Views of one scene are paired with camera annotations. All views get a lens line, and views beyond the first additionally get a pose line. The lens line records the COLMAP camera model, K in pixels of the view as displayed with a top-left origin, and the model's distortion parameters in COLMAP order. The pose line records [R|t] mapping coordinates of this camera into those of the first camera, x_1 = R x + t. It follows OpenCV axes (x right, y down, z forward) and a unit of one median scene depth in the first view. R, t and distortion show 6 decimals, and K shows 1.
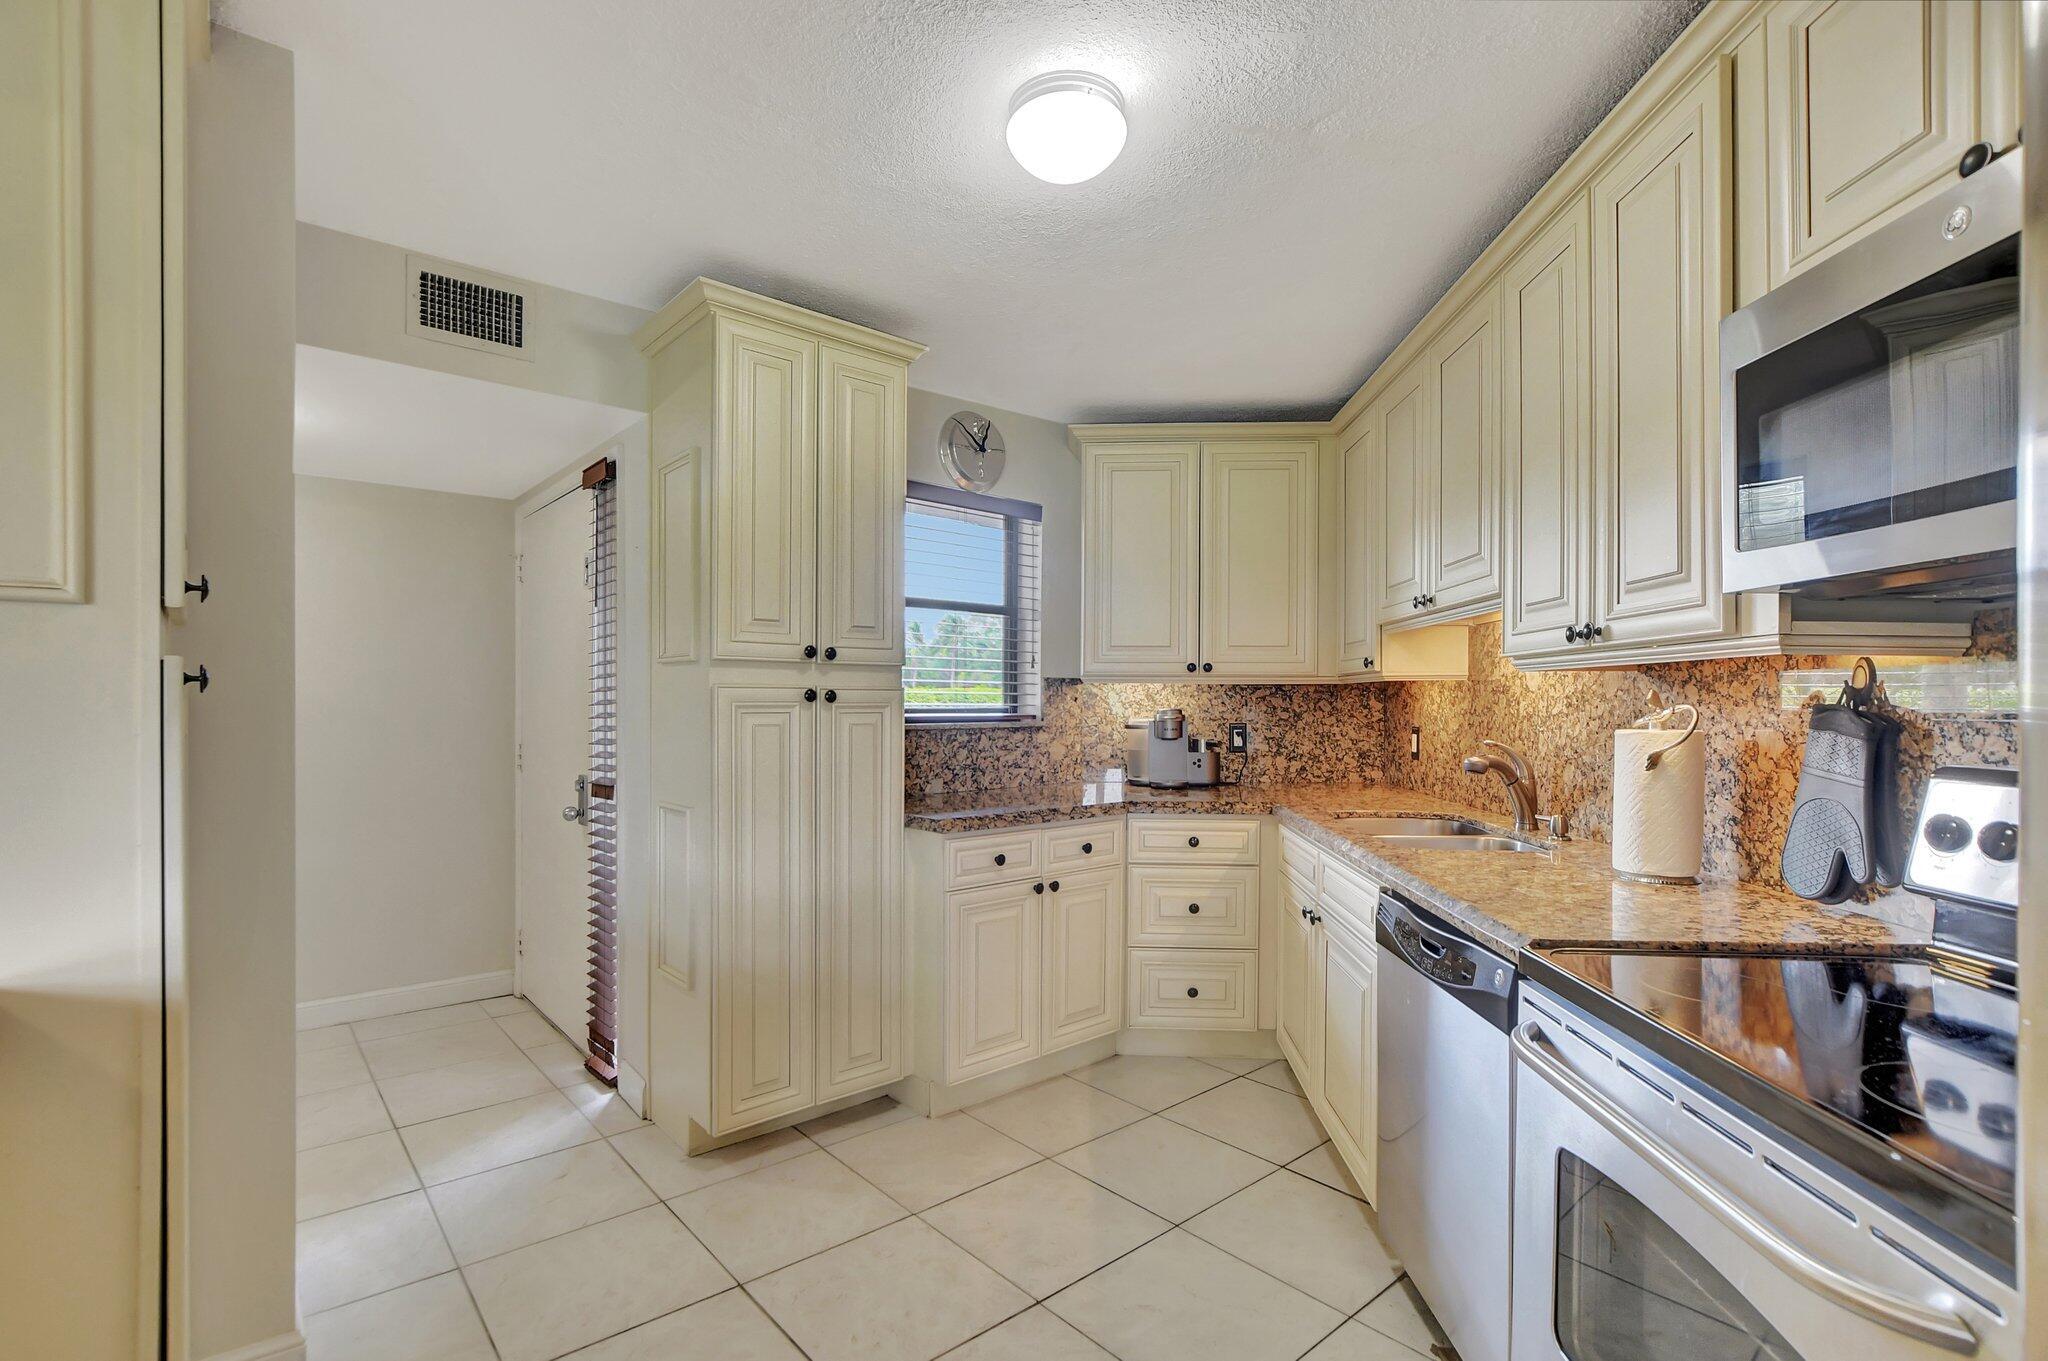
lens RADIAL K [[932.0, 0, 1024.0], [0, 932.0, 696.6], [0, 0, 1]] dist [-0.026214, 0.002914]
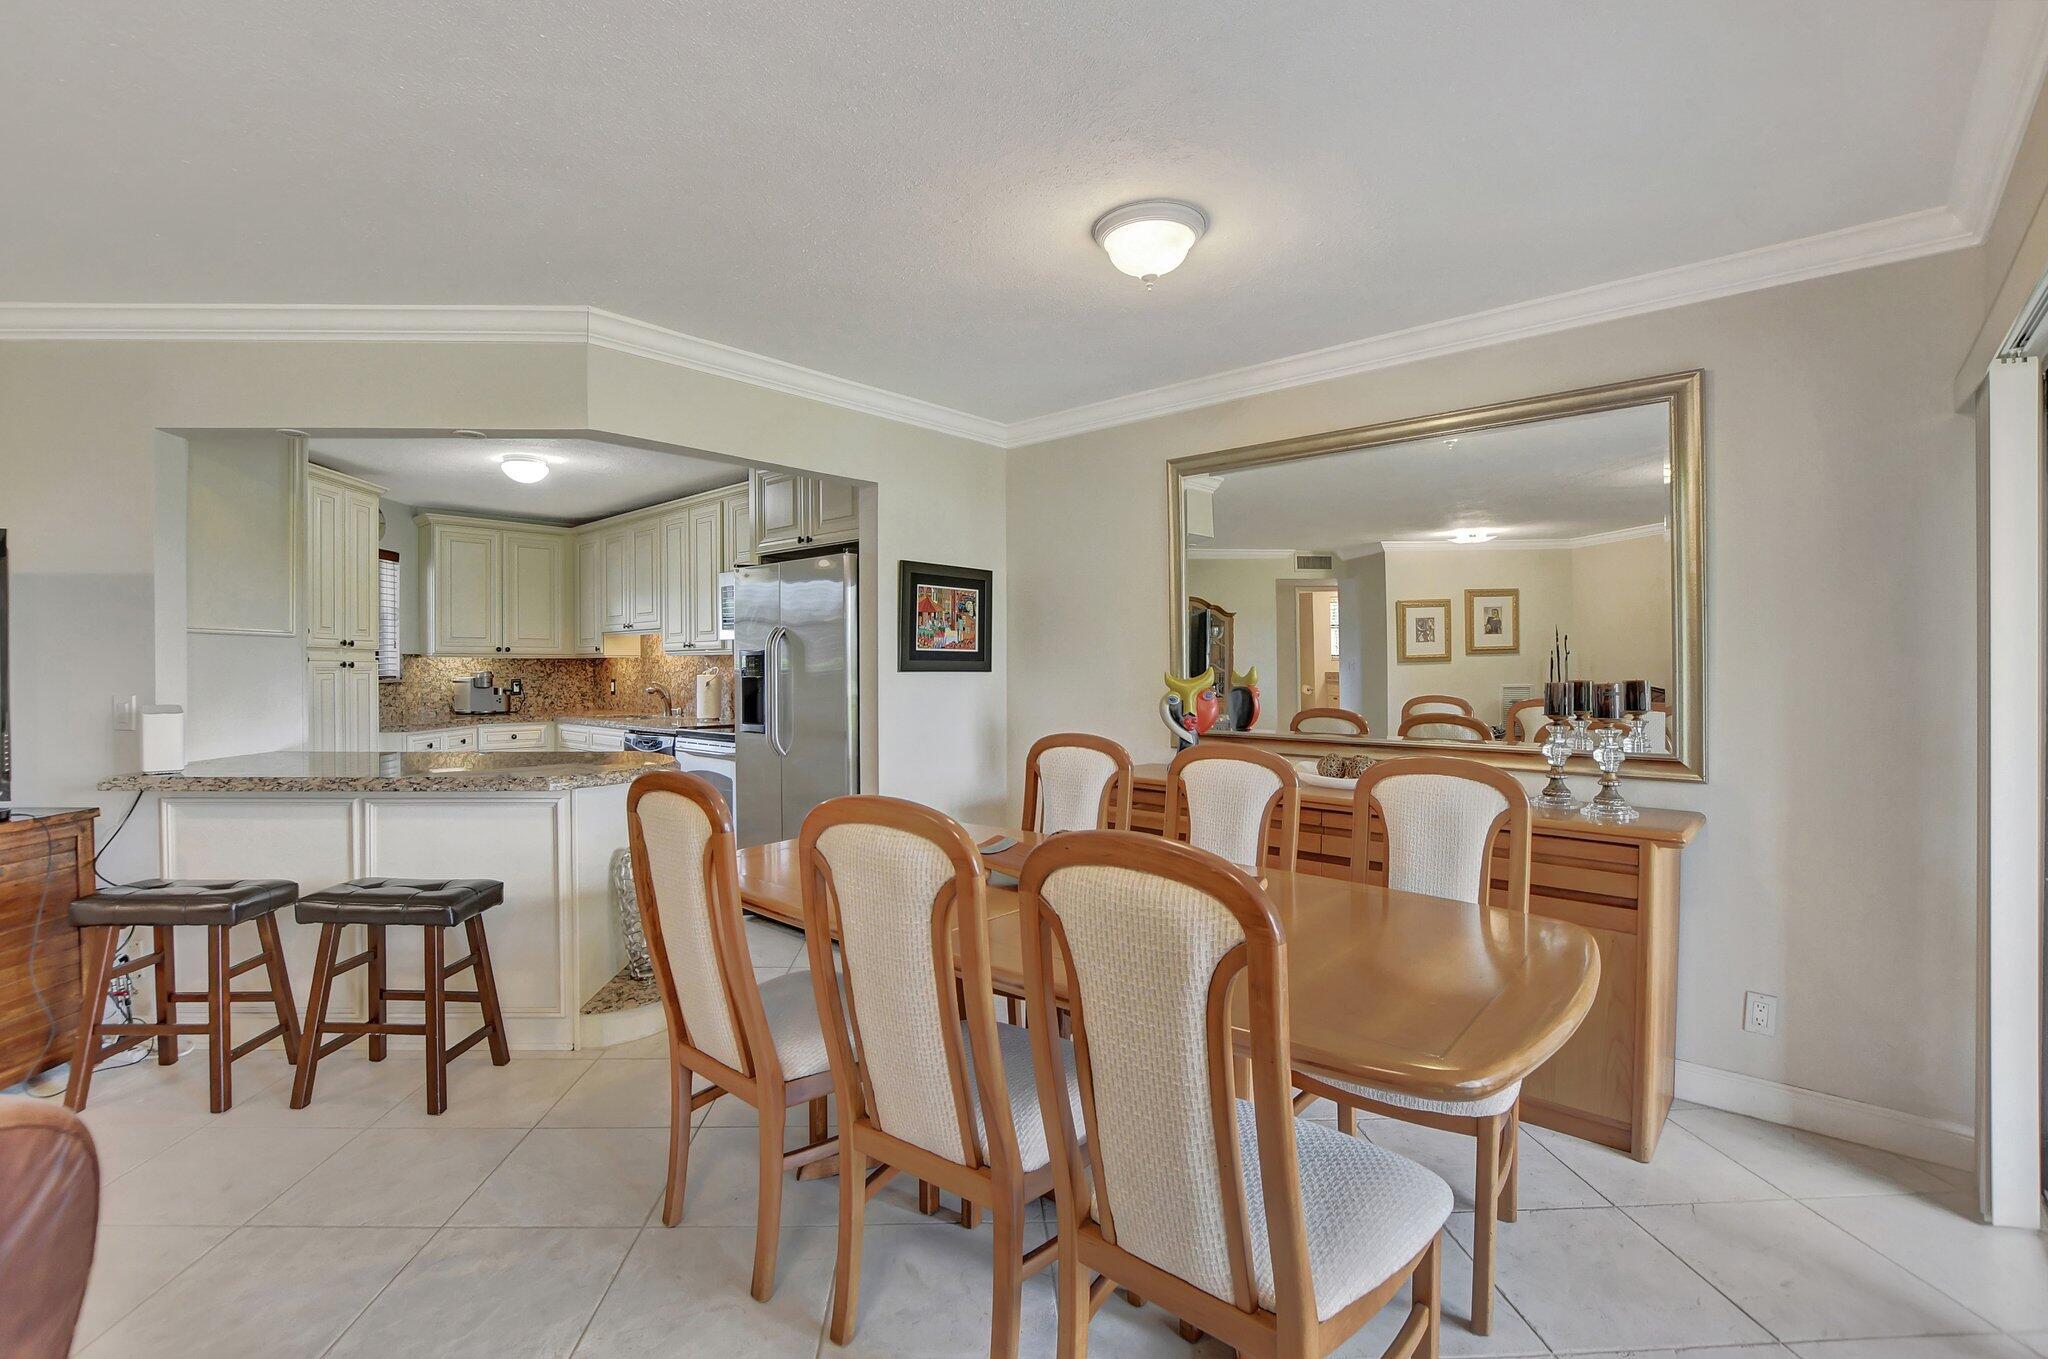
lens RADIAL K [[932.0, 0, 1004.4], [0, 932.0, 673.3], [0, 0, 1]] dist [-0.026214, 0.002914]
pose [[0.640689, -0.008753, 0.767750, -0.775408], [0.001513, 0.999947, 0.010137, -0.000701], [-0.767799, -0.005333, 0.640669, -1.268694]]
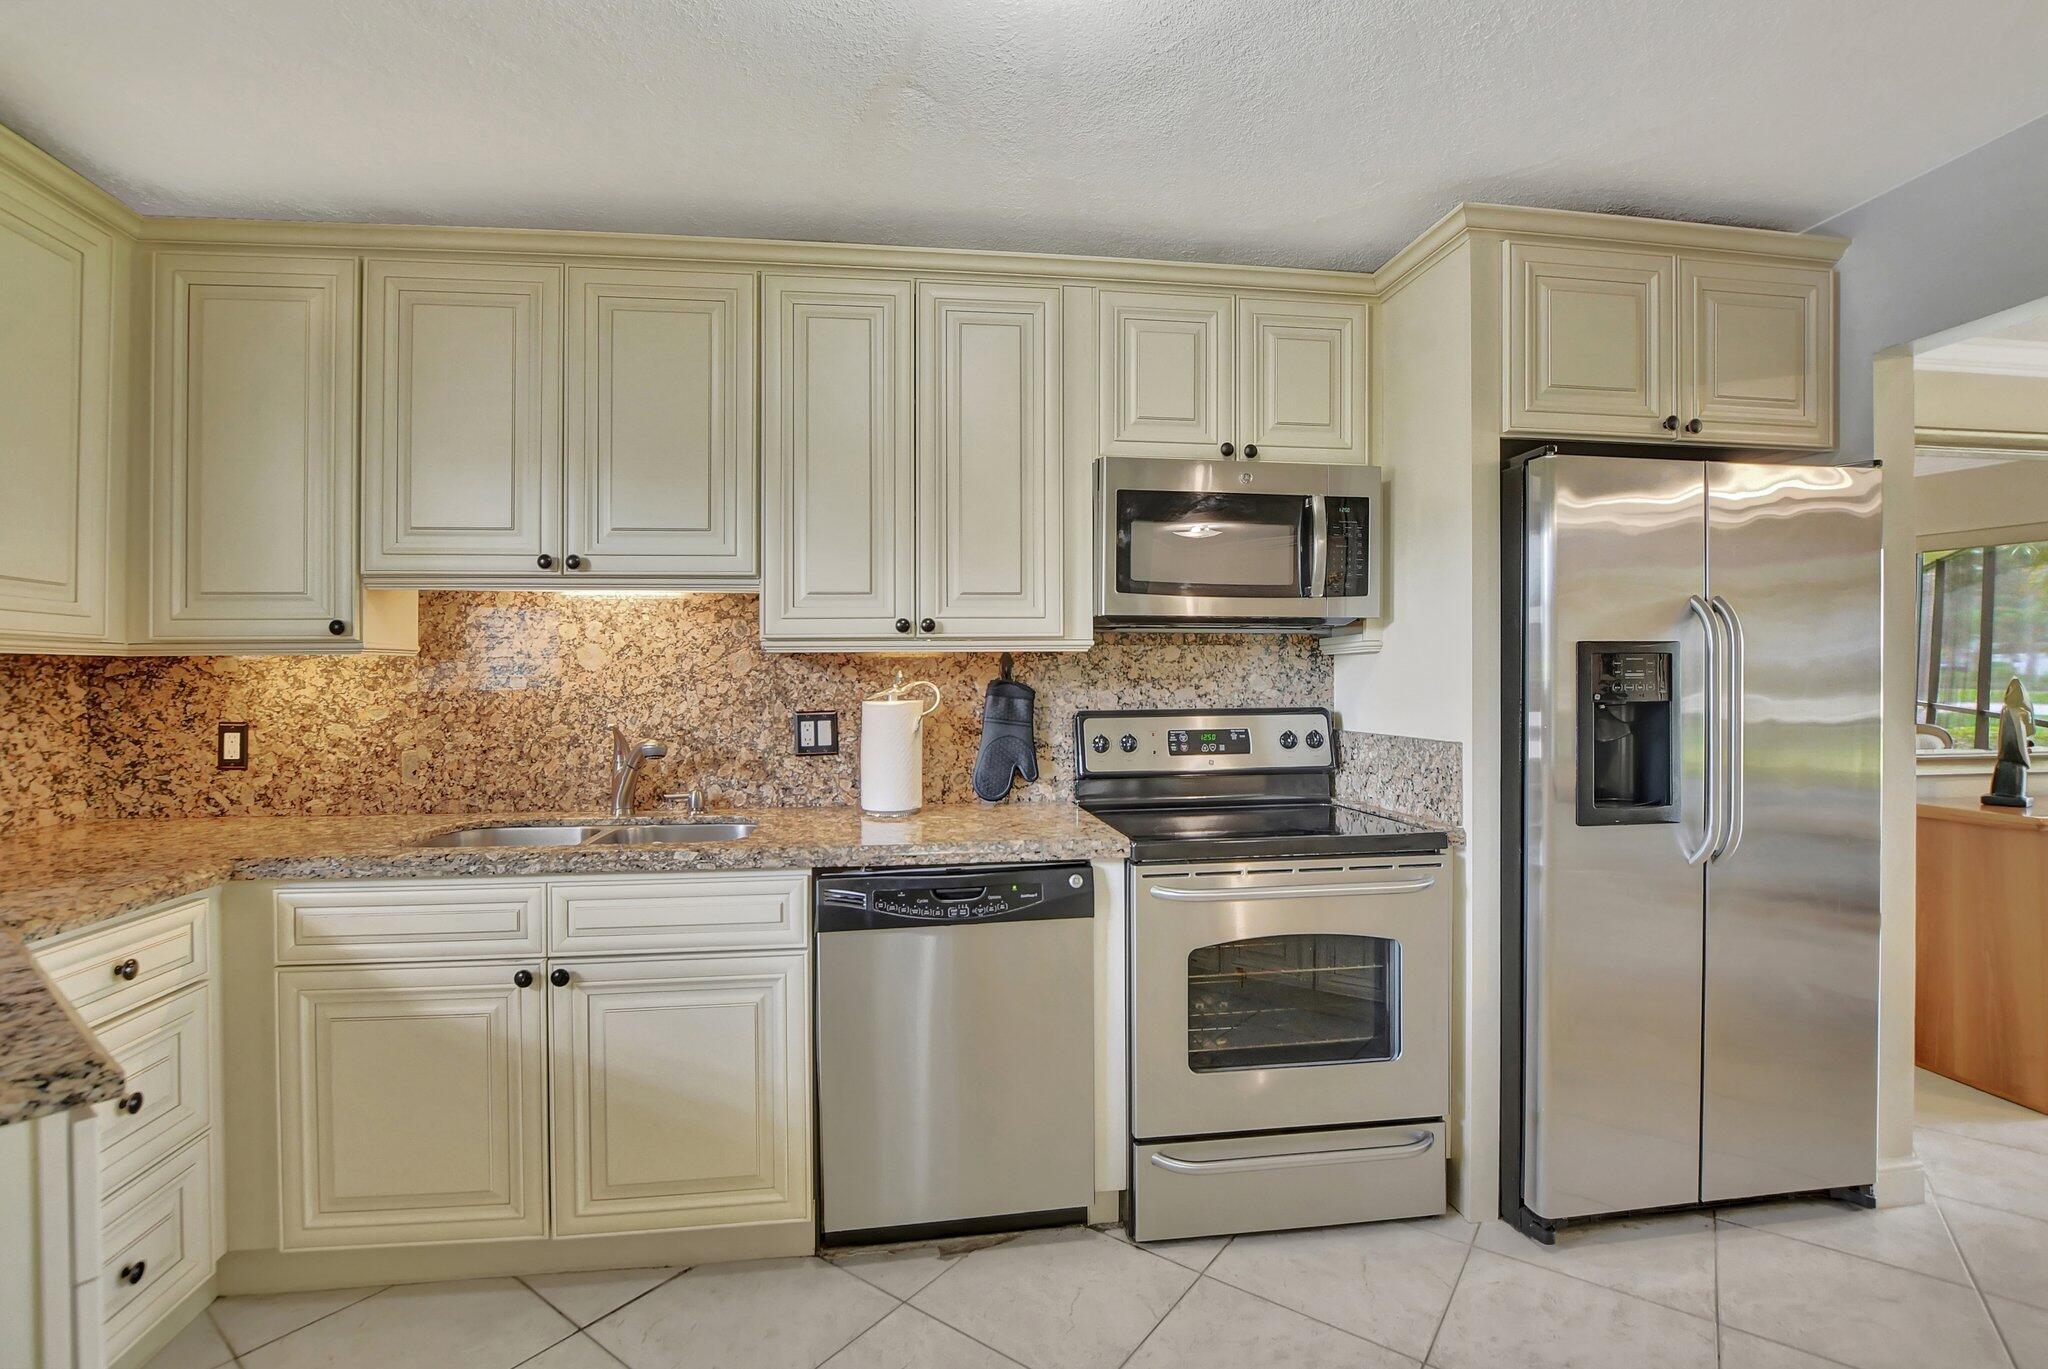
lens RADIAL K [[942.6, 0, 1009.4], [0, 942.6, 676.5], [0, 0, 1]] dist [-0.010101, -0.001436]
pose [[-0.184240, -0.000850, 0.982881, -0.451468], [0.001876, 0.999997, 0.001217, -0.000566], [-0.982879, 0.002068, -0.184238, 0.723962]]
